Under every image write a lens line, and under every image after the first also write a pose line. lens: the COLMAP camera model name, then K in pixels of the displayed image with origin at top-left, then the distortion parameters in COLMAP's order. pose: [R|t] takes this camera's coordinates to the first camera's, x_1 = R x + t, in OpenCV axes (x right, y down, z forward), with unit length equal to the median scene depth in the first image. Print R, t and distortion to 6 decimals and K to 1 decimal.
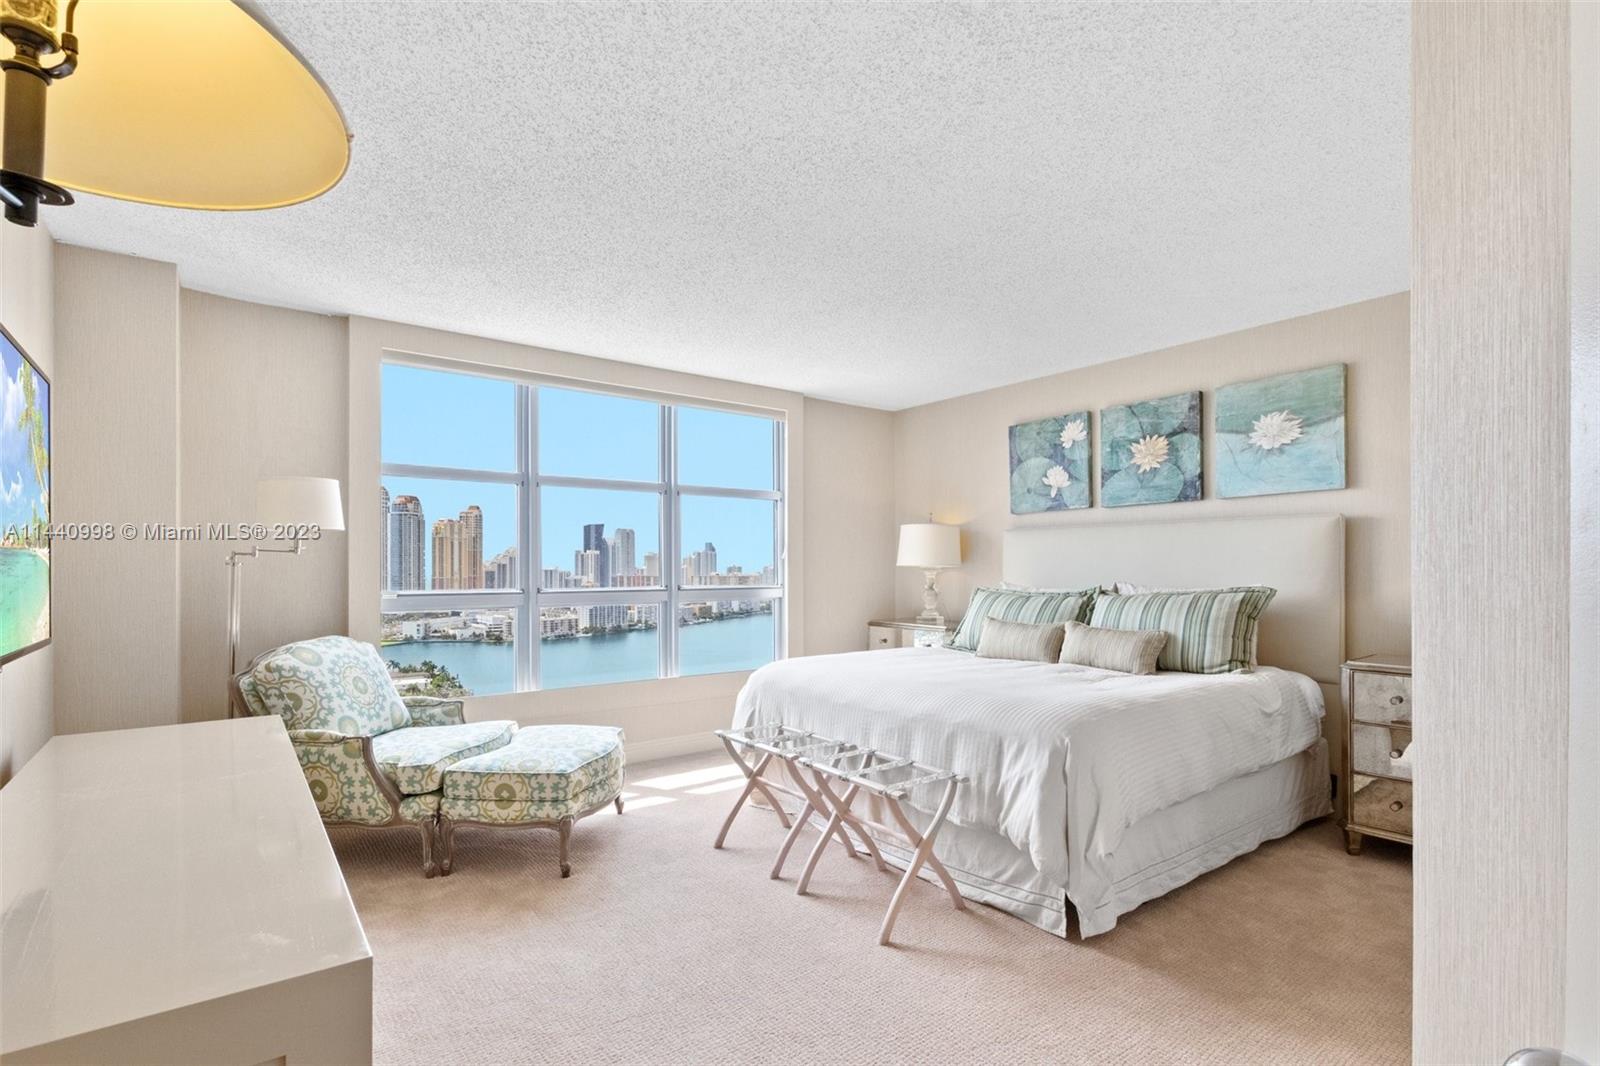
lens RADIAL K [[773.7, 0, 797.1], [0, 773.7, 544.5], [0, 0, 1]] dist [0.007509, -0.001738]
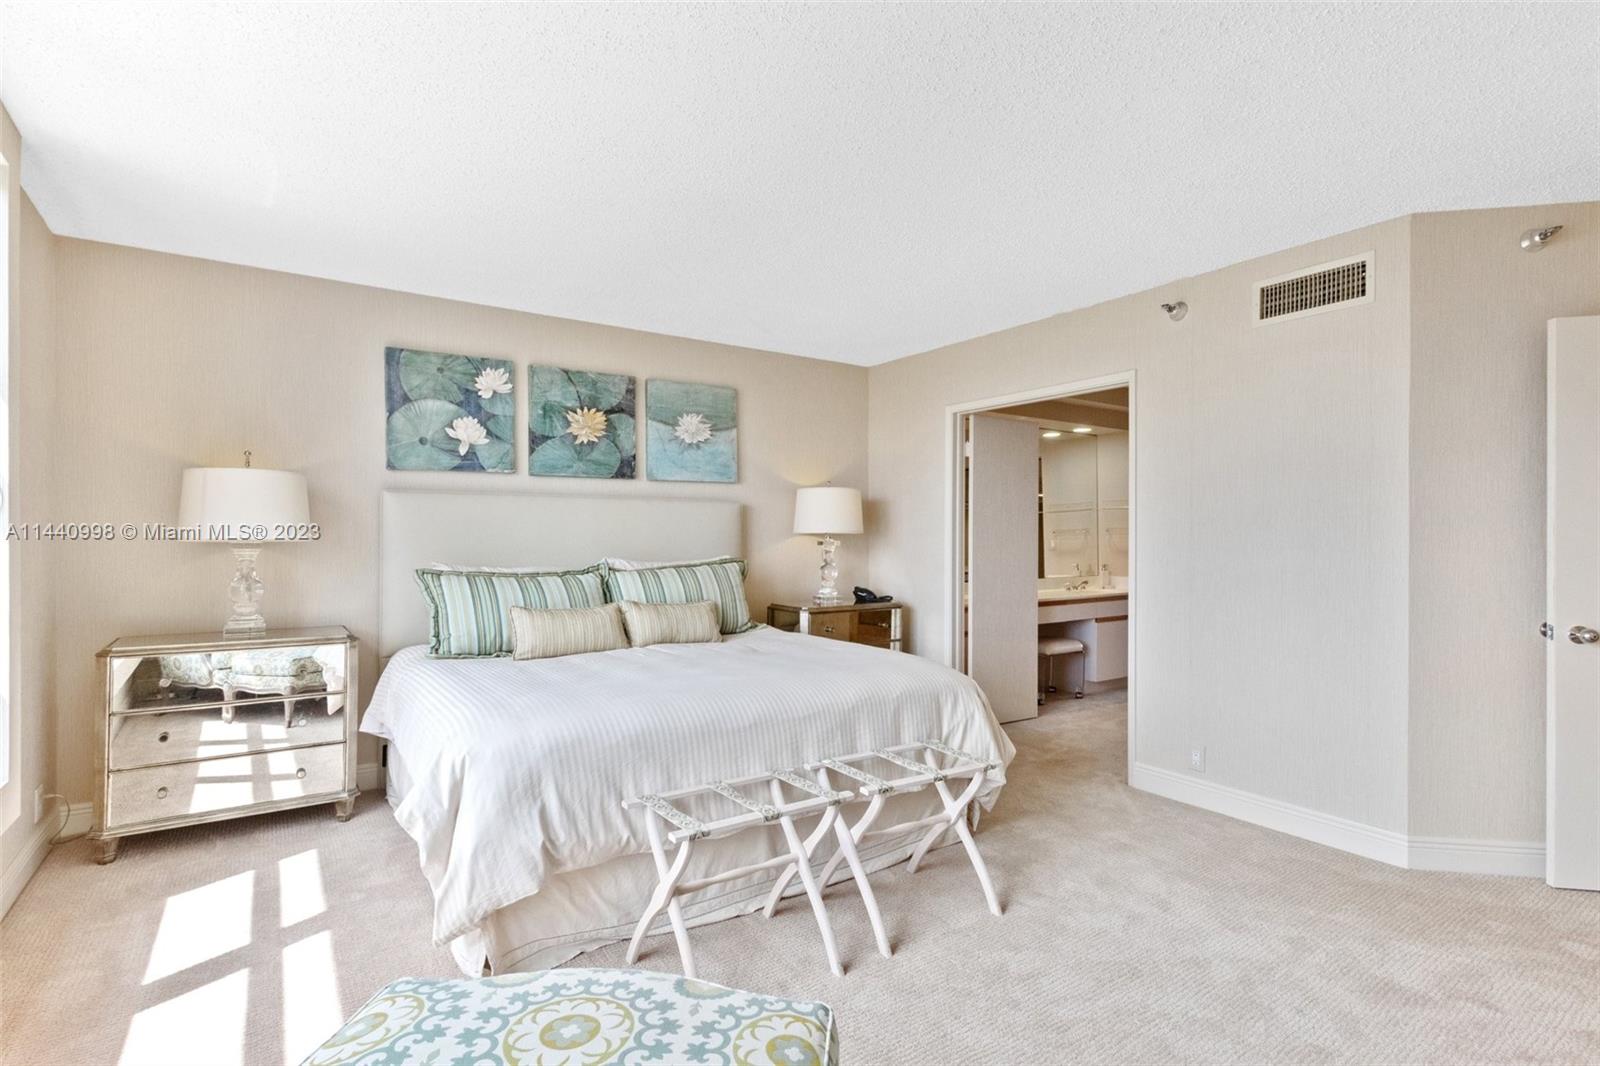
lens RADIAL K [[773.7, 0, 797.2], [0, 773.7, 534.9], [0, 0, 1]] dist [0.007509, -0.001738]
pose [[0.041961, 0.006163, 0.999100, -0.508528], [-0.030744, 0.999515, -0.004874, 0.017183], [-0.998646, -0.030512, 0.042130, 0.681353]]
